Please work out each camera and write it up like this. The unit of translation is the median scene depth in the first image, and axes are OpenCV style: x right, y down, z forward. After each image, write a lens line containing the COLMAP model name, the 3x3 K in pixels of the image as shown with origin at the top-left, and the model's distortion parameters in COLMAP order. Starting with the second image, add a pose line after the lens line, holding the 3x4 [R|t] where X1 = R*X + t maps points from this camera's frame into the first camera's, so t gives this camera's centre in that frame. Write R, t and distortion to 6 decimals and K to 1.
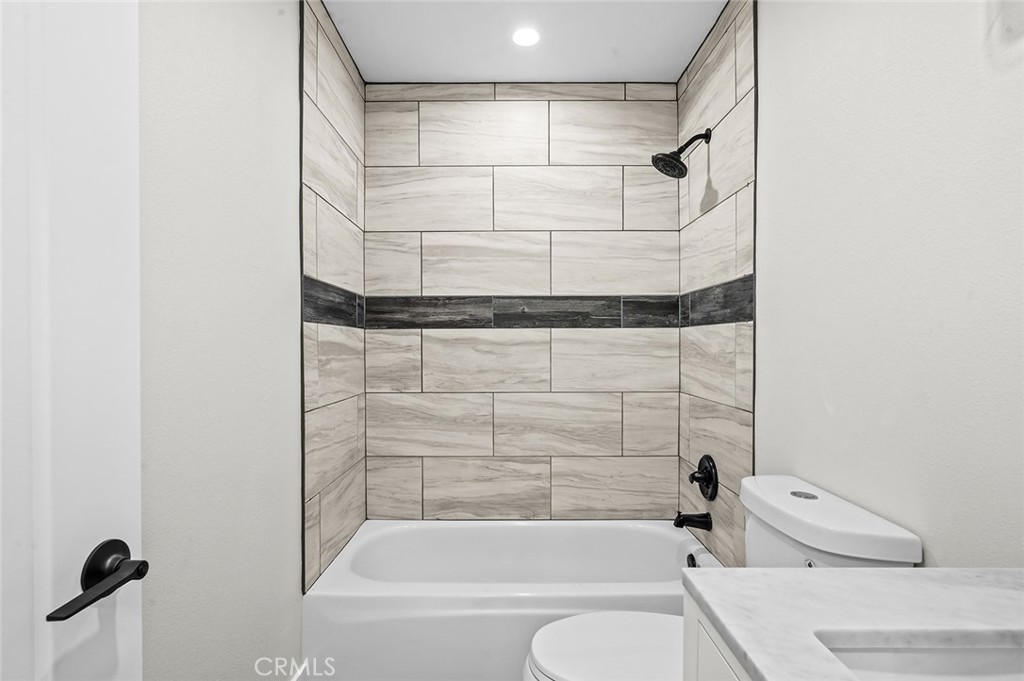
lens RADIAL K [[510.9, 0, 507.8], [0, 510.9, 350.9], [0, 0, 1]] dist [-0.001778, 0.000192]
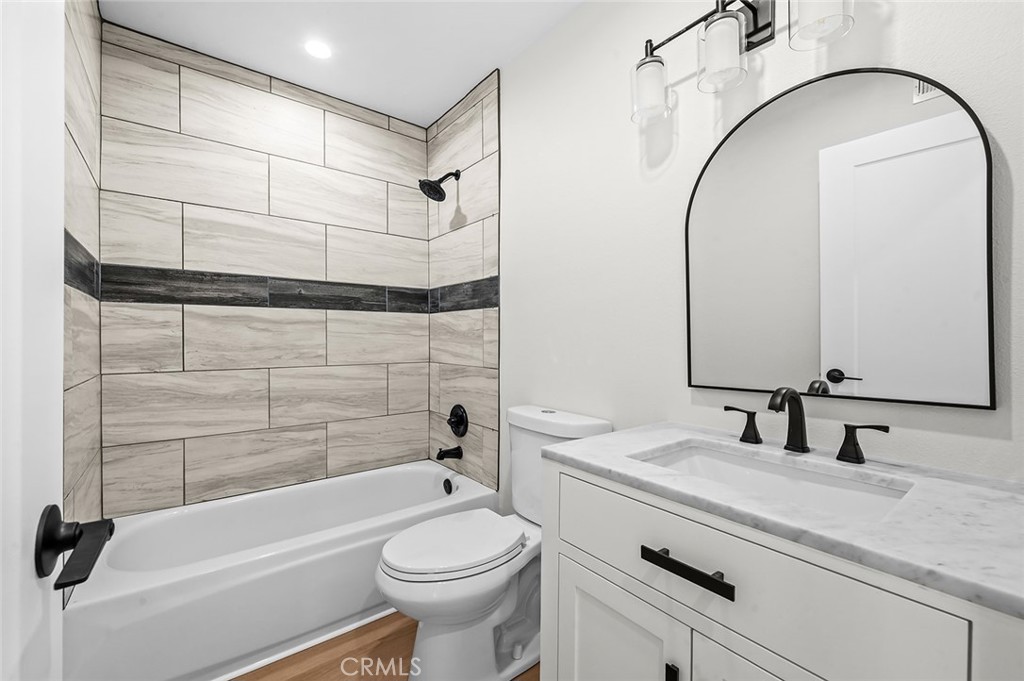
lens RADIAL K [[424.8, 0, 508.5], [0, 424.8, 339.7], [0, 0, 1]] dist [-0.000472, 0.000095]
pose [[0.789086, 0.001818, 0.614280, -0.177154], [0.003987, 0.999959, -0.008080, 0.031853], [-0.614269, 0.008825, 0.789047, 0.004230]]
